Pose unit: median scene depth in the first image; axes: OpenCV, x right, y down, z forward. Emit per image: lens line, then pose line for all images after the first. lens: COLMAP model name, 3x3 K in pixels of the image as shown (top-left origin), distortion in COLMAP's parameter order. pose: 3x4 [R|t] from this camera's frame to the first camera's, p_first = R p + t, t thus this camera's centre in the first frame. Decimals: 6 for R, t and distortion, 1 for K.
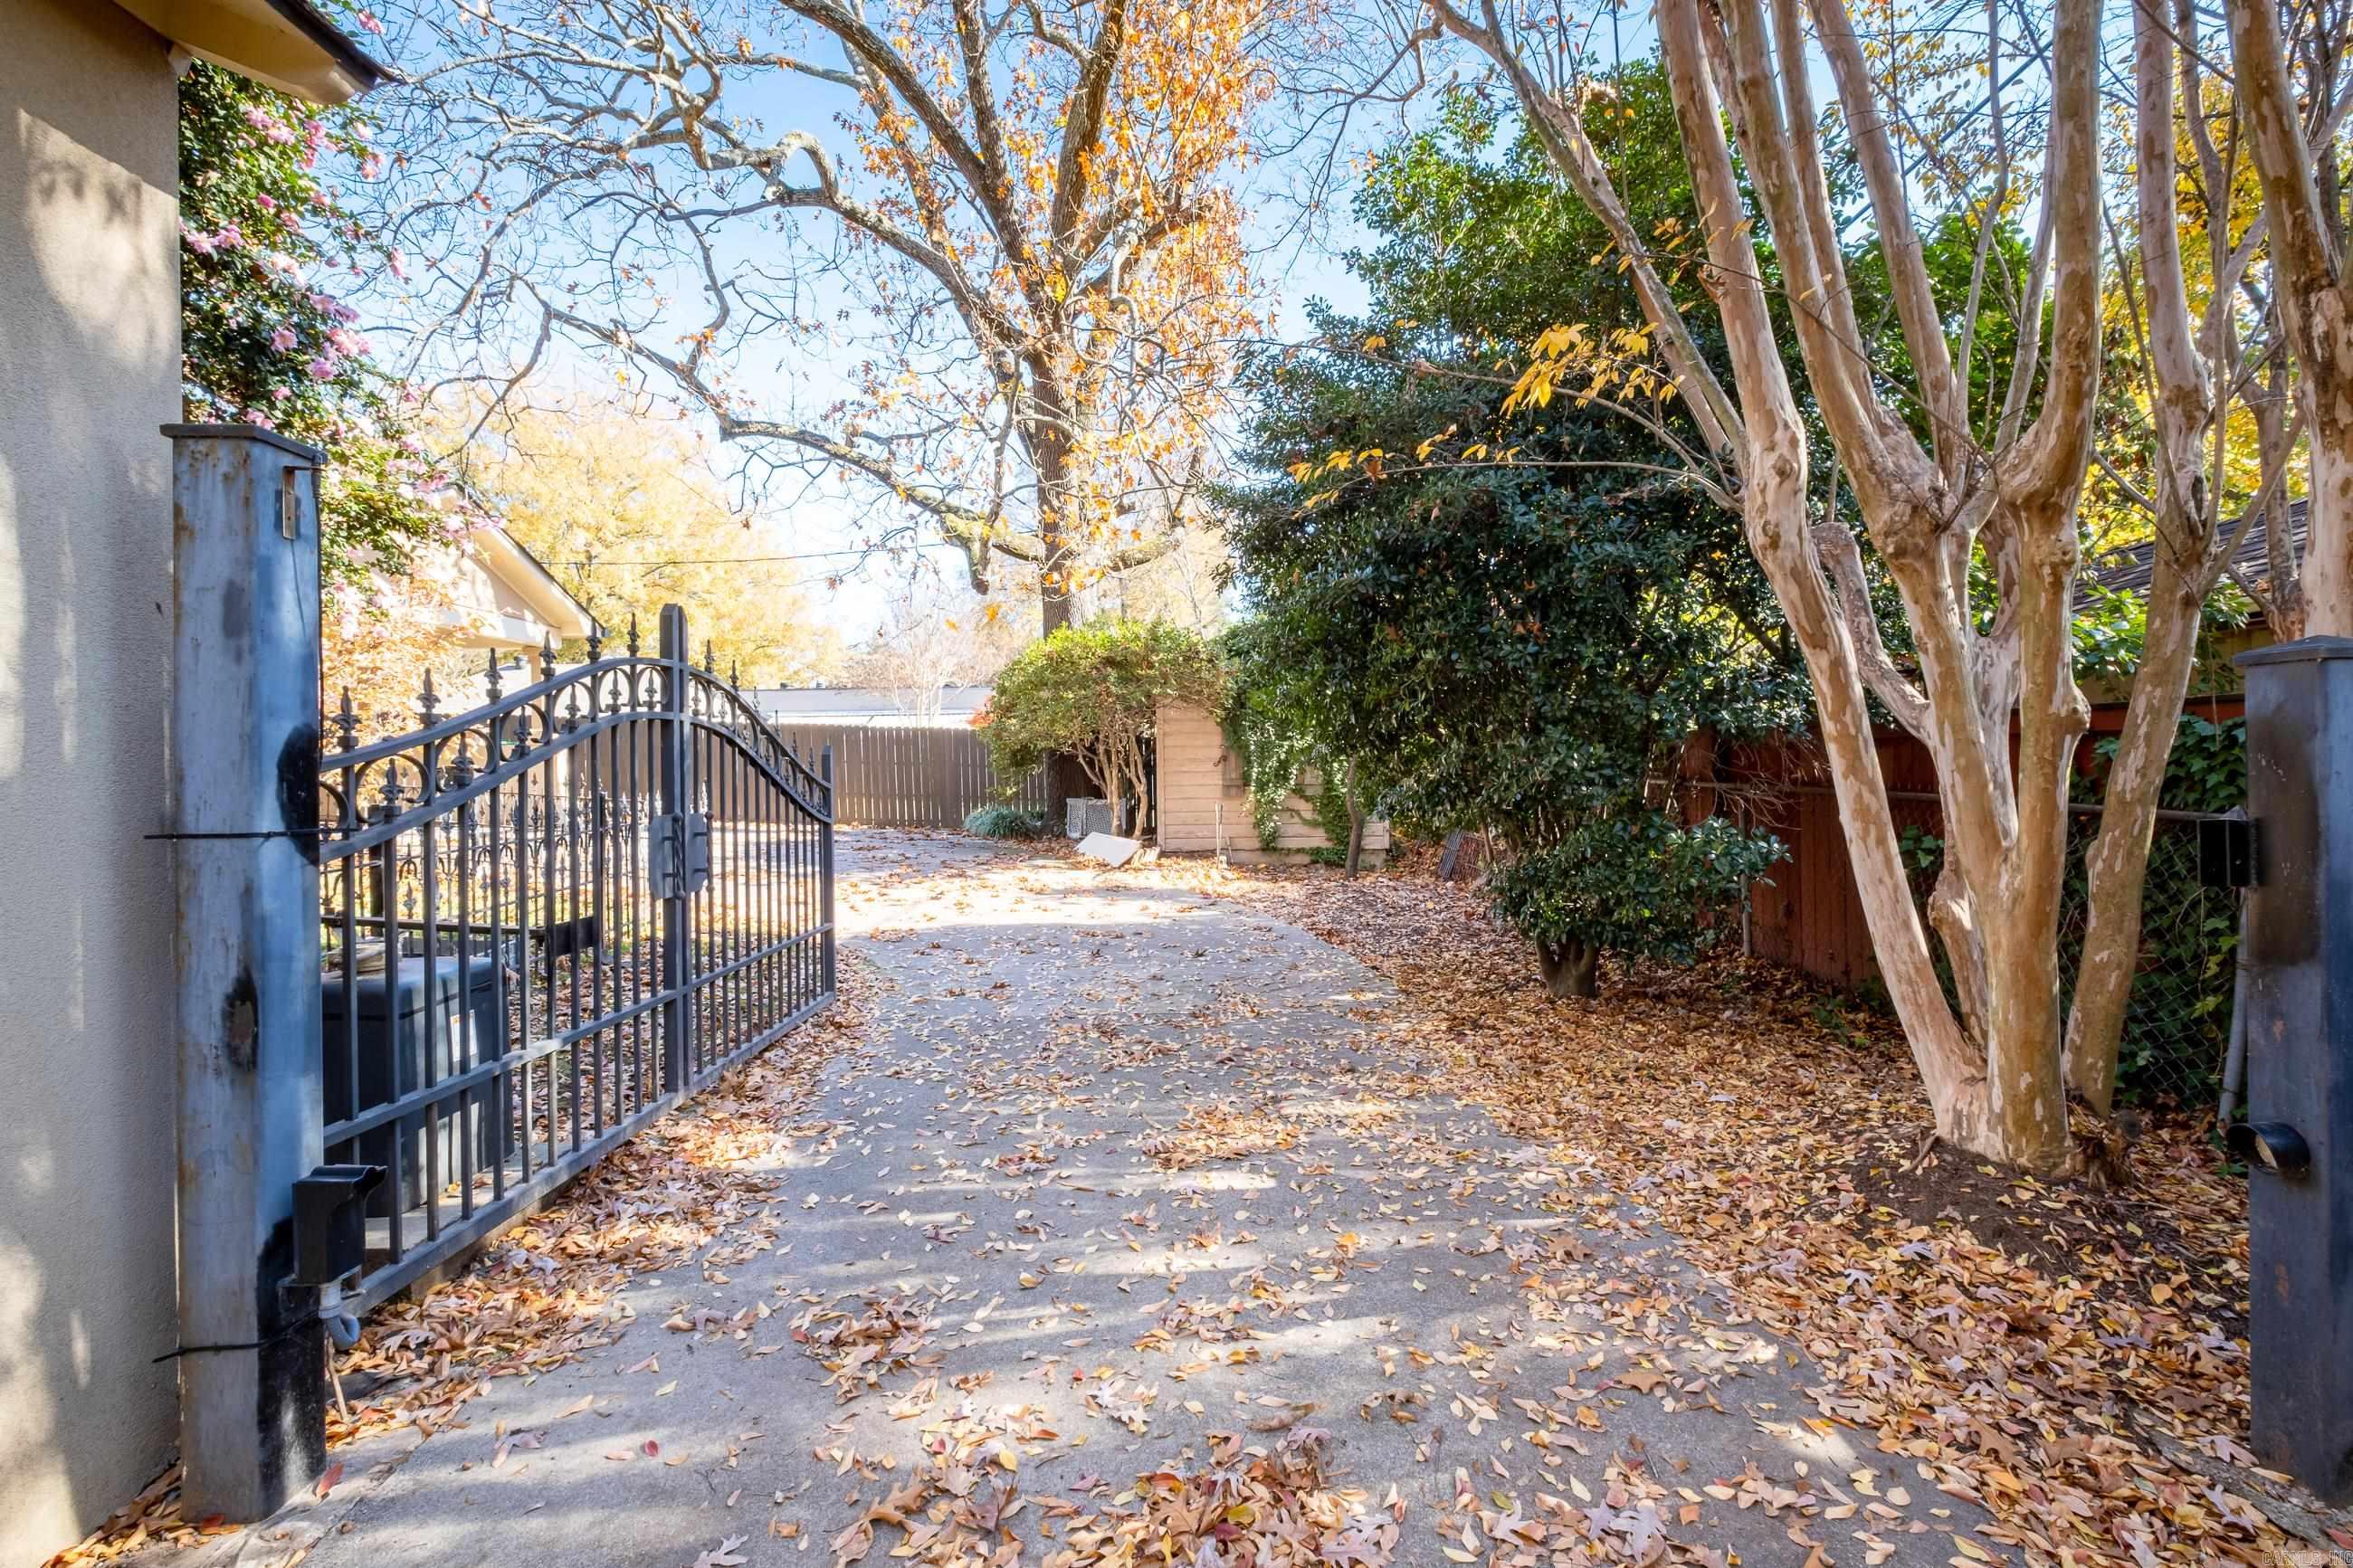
lens RADIAL K [[1031.4, 0, 1176.3], [0, 1031.4, 773.0], [0, 0, 1]] dist [0.004945, 0.000254]
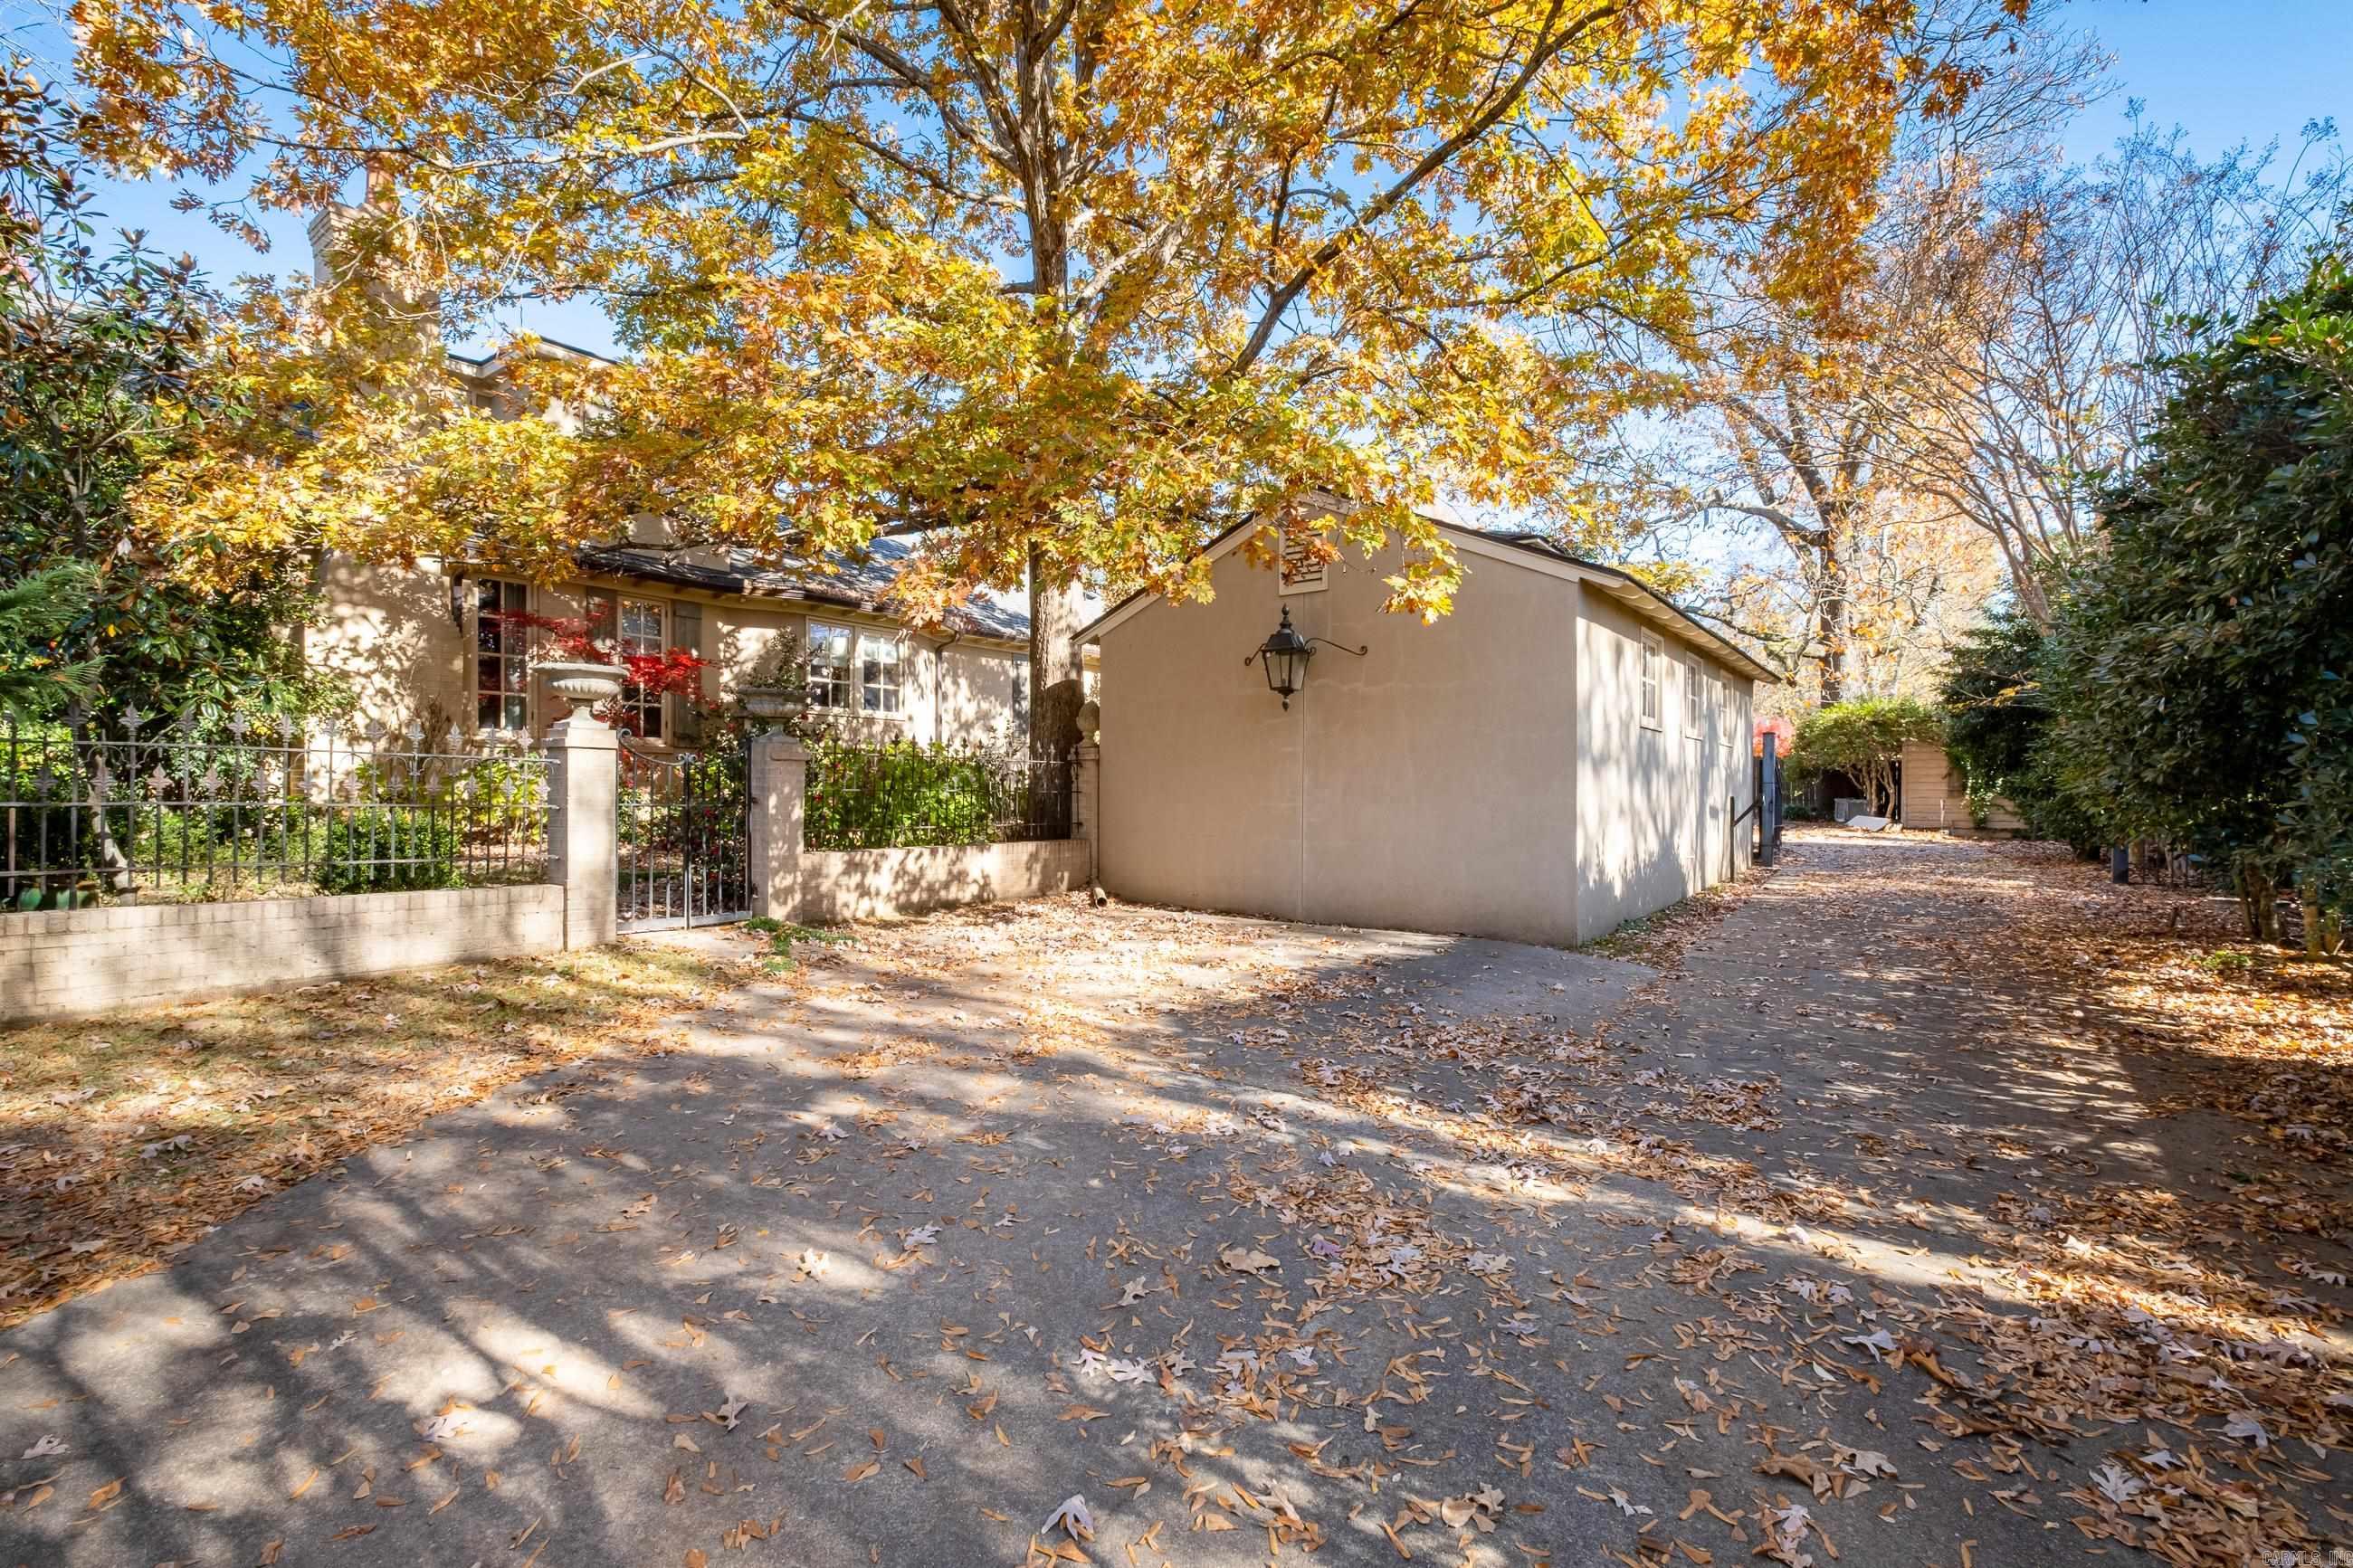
lens RADIAL K [[1031.4, 0, 1164.2], [0, 1031.4, 786.0], [0, 0, 1]] dist [0.004945, 0.000254]
pose [[0.802089, 0.024935, -0.596684, 0.025463], [-0.025123, 0.999652, 0.008003, 0.024948], [0.596676, 0.008571, 0.802436, -1.234884]]
